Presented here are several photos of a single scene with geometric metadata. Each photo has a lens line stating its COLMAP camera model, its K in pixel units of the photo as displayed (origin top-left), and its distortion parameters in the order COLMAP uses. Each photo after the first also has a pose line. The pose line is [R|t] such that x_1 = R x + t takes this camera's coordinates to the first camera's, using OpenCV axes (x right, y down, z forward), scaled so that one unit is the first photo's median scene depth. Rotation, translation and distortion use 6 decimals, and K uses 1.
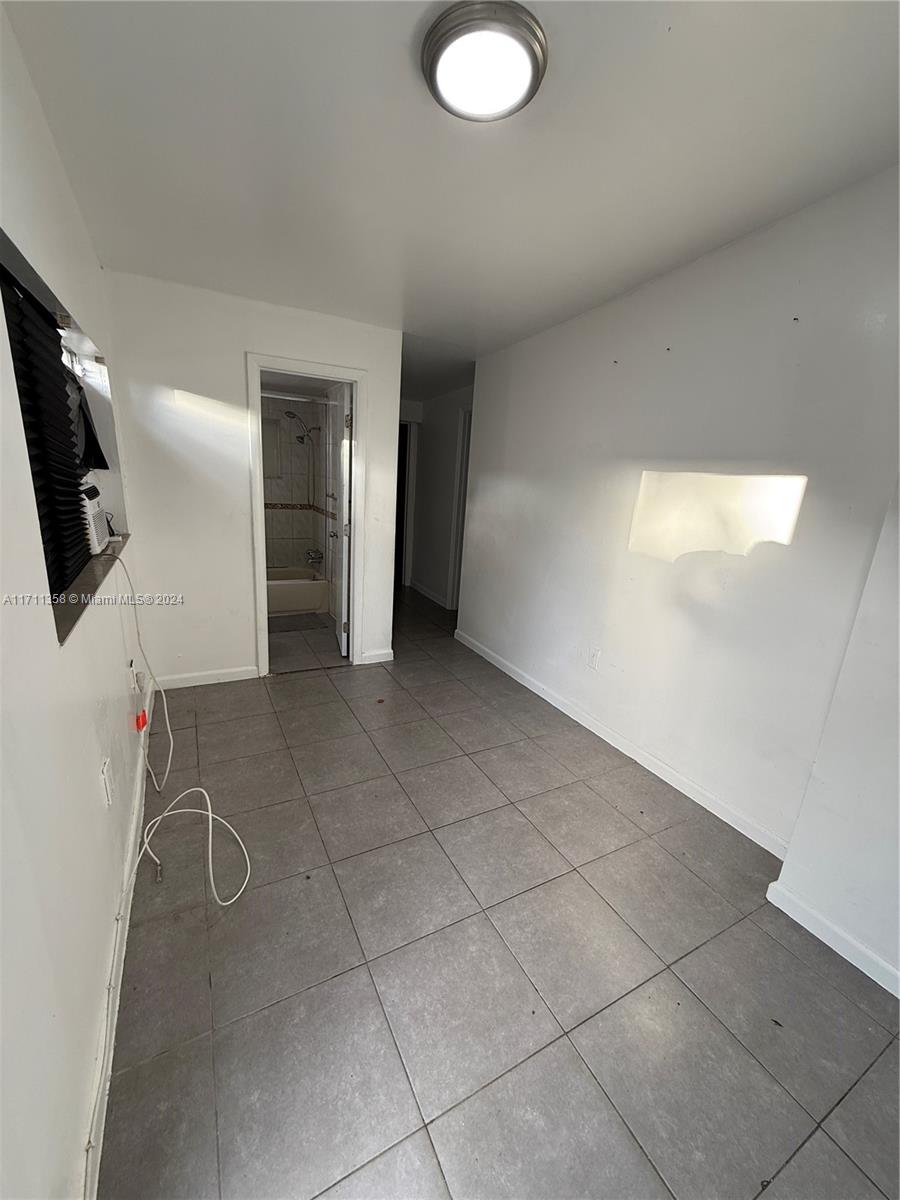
lens RADIAL K [[475.6, 0, 452.0], [0, 475.6, 595.6], [0, 0, 1]] dist [0.002719, 0.000242]
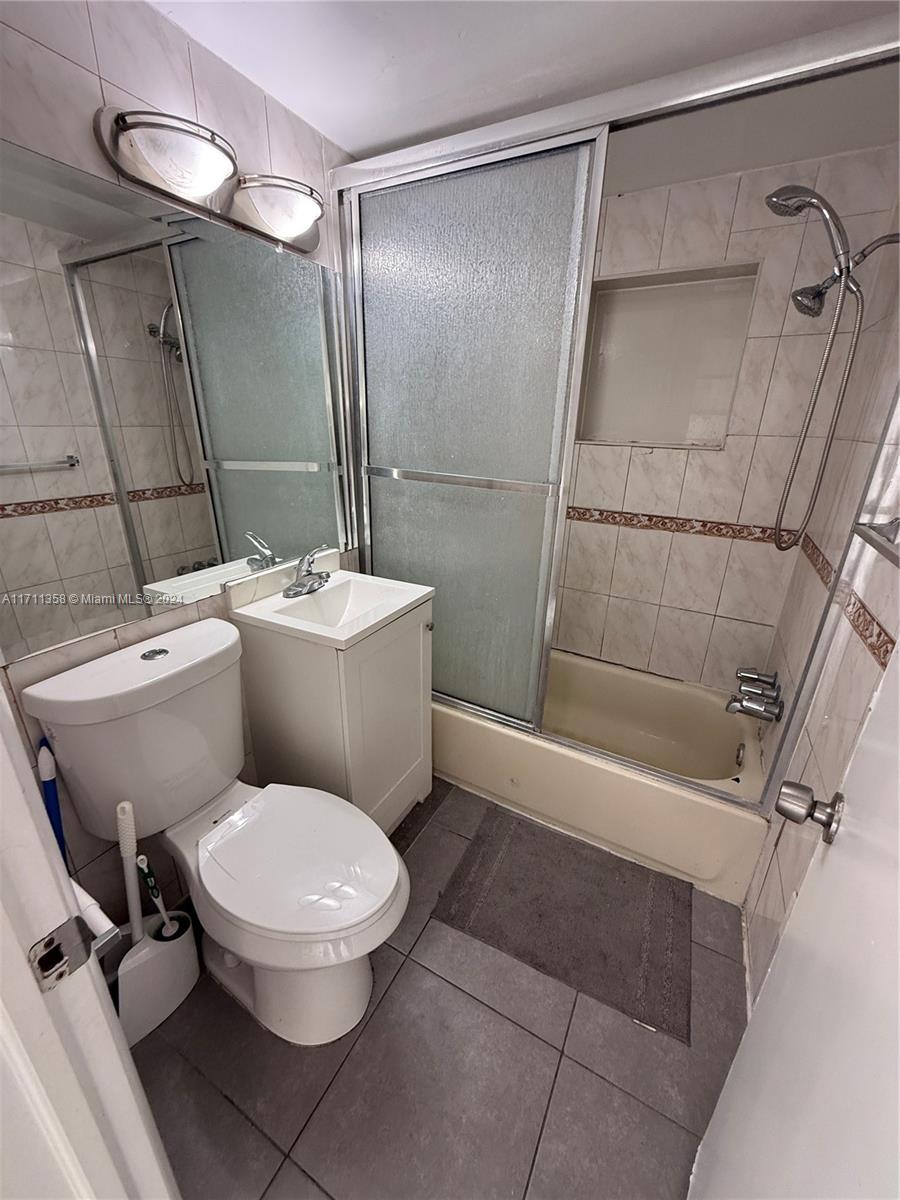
lens RADIAL K [[475.6, 0, 446.3], [0, 475.6, 597.5], [0, 0, 1]] dist [0.002719, 0.000242]
pose [[0.547120, 0.240854, -0.801654, -0.170036], [-0.194577, 0.968069, 0.158057, -0.164222], [0.814125, 0.069507, 0.576514, 0.669737]]
